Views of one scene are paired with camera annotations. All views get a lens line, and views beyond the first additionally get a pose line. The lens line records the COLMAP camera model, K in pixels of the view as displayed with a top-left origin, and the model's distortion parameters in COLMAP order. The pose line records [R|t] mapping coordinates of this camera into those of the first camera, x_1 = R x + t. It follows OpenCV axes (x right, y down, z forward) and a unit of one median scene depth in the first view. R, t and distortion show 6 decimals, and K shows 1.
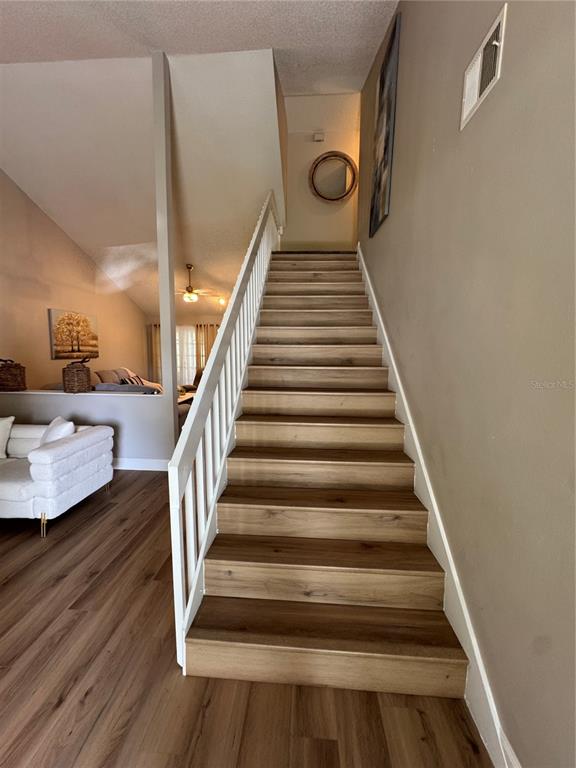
lens RADIAL K [[306.4, 0, 287.2], [0, 306.4, 385.7], [0, 0, 1]] dist [-0.004285, 0.000172]
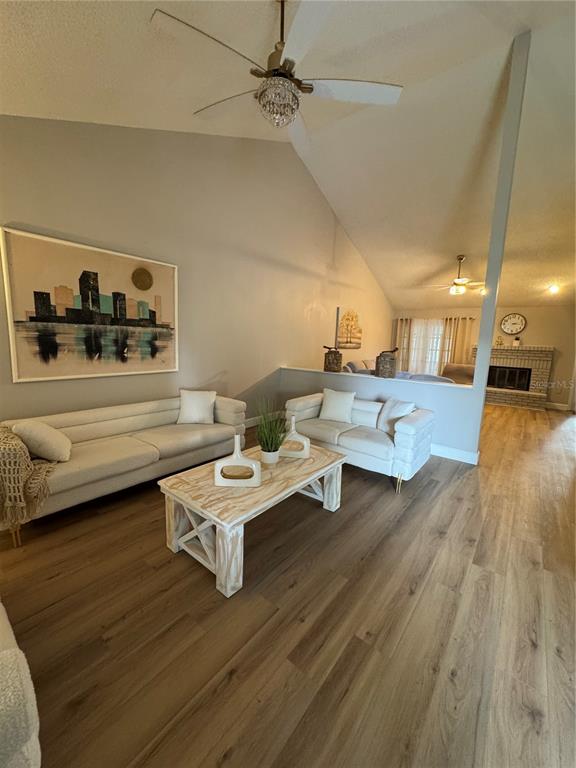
lens RADIAL K [[306.4, 0, 288.1], [0, 306.4, 382.4], [0, 0, 1]] dist [-0.004285, 0.000172]
pose [[0.819276, 0.096669, -0.565191, -0.210376], [-0.092840, 0.995044, 0.035613, 0.021484], [0.565833, 0.023296, 0.824191, -0.110323]]
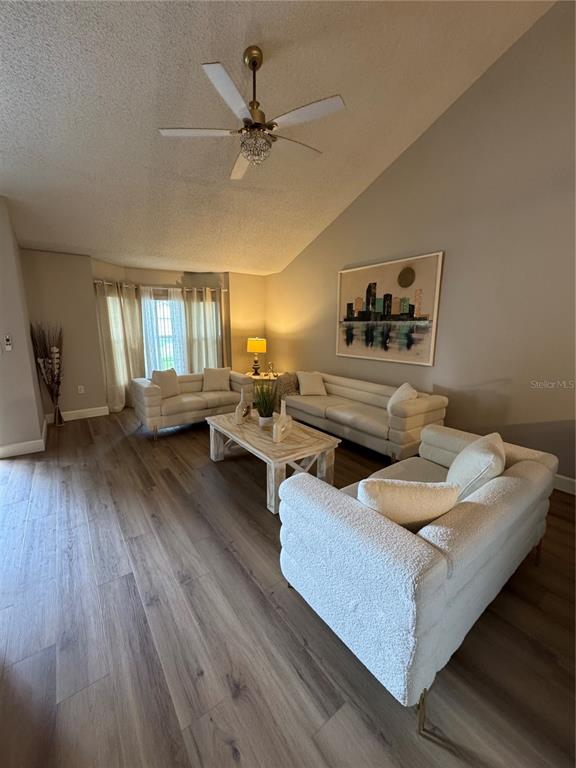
lens RADIAL K [[306.4, 0, 286.0], [0, 306.4, 381.8], [0, 0, 1]] dist [-0.004285, 0.000172]
pose [[-0.767651, 0.103750, -0.632414, -0.158289], [-0.089677, 0.959710, 0.266298, -0.065914], [0.634563, 0.261136, -0.727418, 0.577498]]
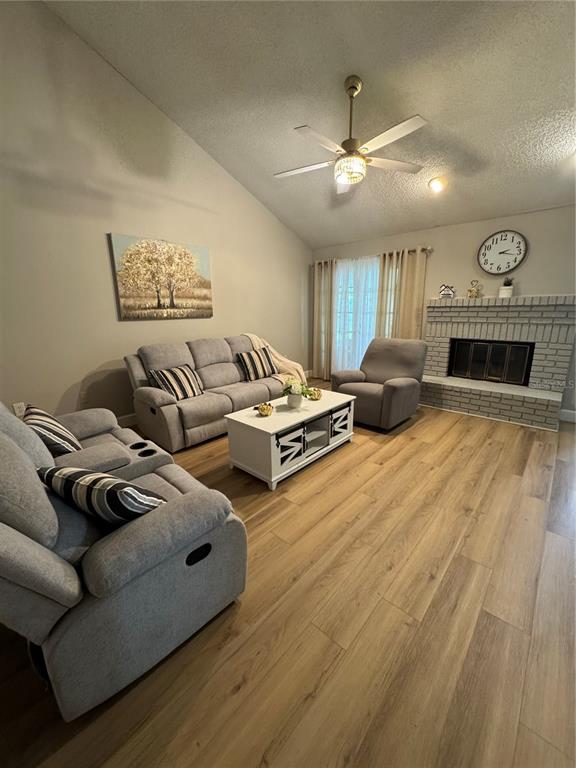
lens RADIAL K [[306.4, 0, 288.0], [0, 306.4, 382.4], [0, 0, 1]] dist [-0.004285, 0.000172]
pose [[0.778353, 0.129718, -0.614281, -0.102488], [-0.053589, 0.988579, 0.140857, -0.065336], [0.625536, -0.076718, 0.776414, 0.698750]]
